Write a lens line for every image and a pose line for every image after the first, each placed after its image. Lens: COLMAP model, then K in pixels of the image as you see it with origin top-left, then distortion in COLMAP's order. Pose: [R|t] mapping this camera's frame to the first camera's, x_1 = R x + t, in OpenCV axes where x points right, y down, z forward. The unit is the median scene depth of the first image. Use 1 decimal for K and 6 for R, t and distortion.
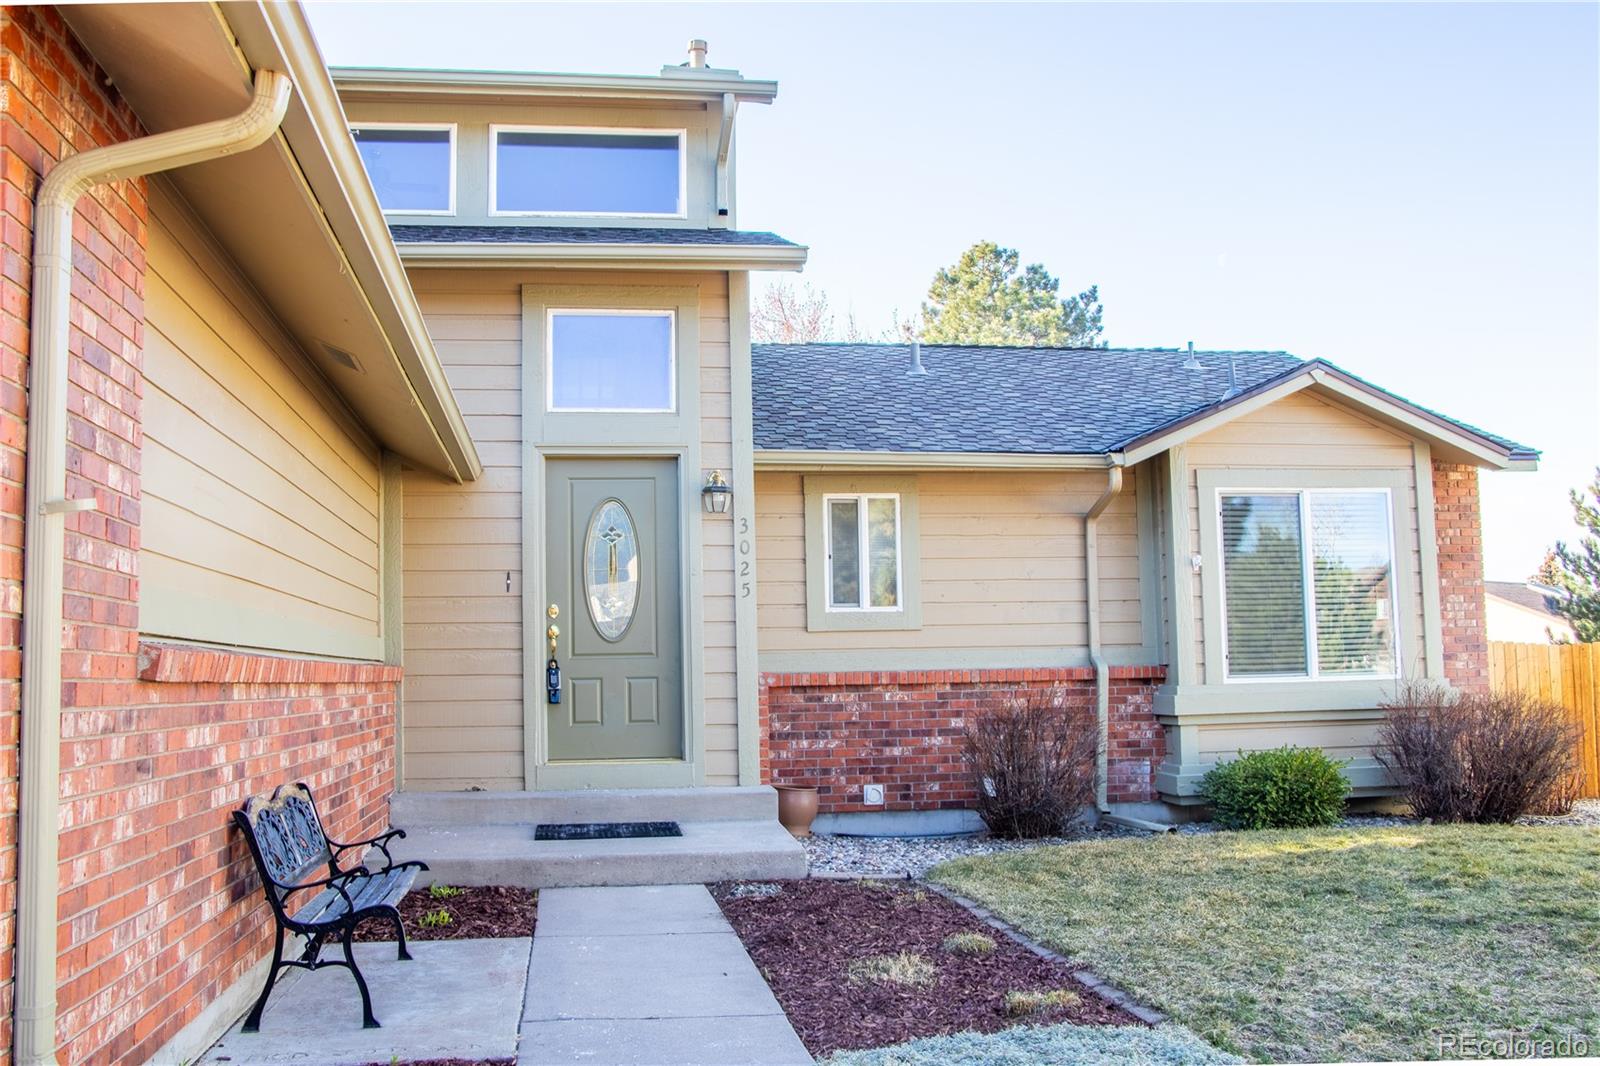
lens RADIAL K [[1472.3, 0, 797.7], [0, 1472.3, 539.7], [0, 0, 1]] dist [-0.069018, 0.000000]
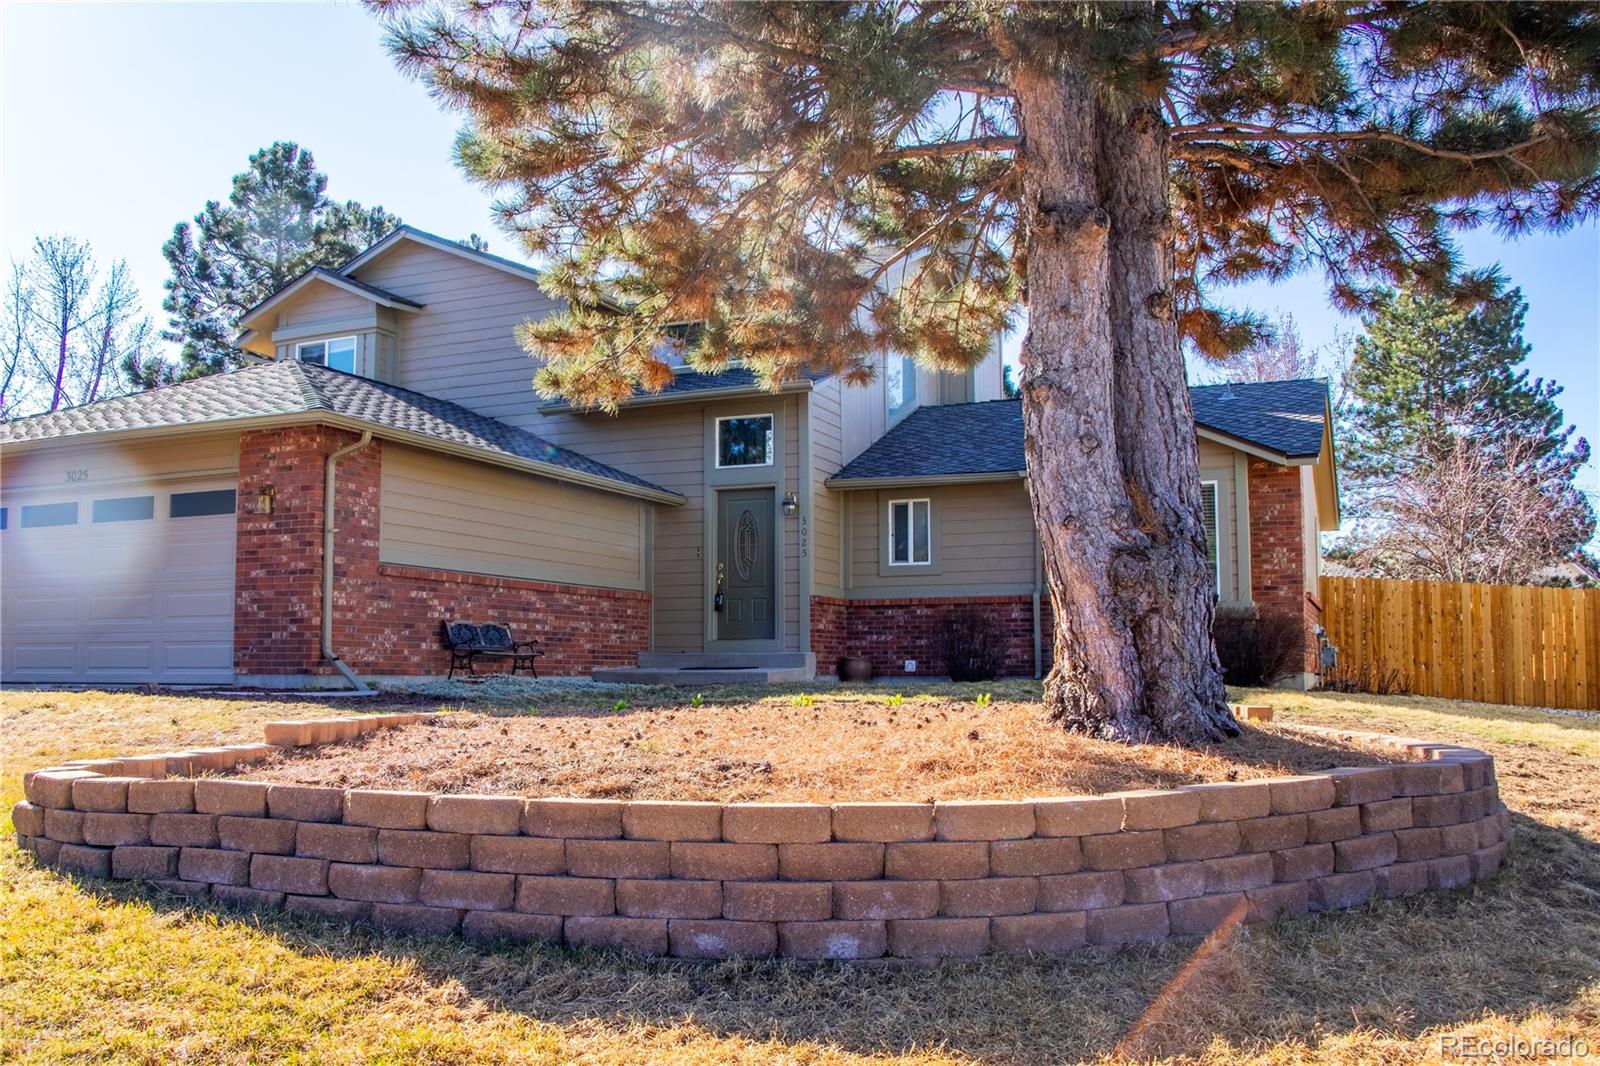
lens RADIAL K [[1360.8, 0, 800.9], [0, 1360.8, 536.2], [0, 0, 1]] dist [-0.169396, 0.138121]
pose [[0.865154, -0.029642, -0.500629, 0.775490], [0.032488, 0.999468, -0.003034, 0.014640], [0.500453, -0.013640, 0.865656, -0.512157]]
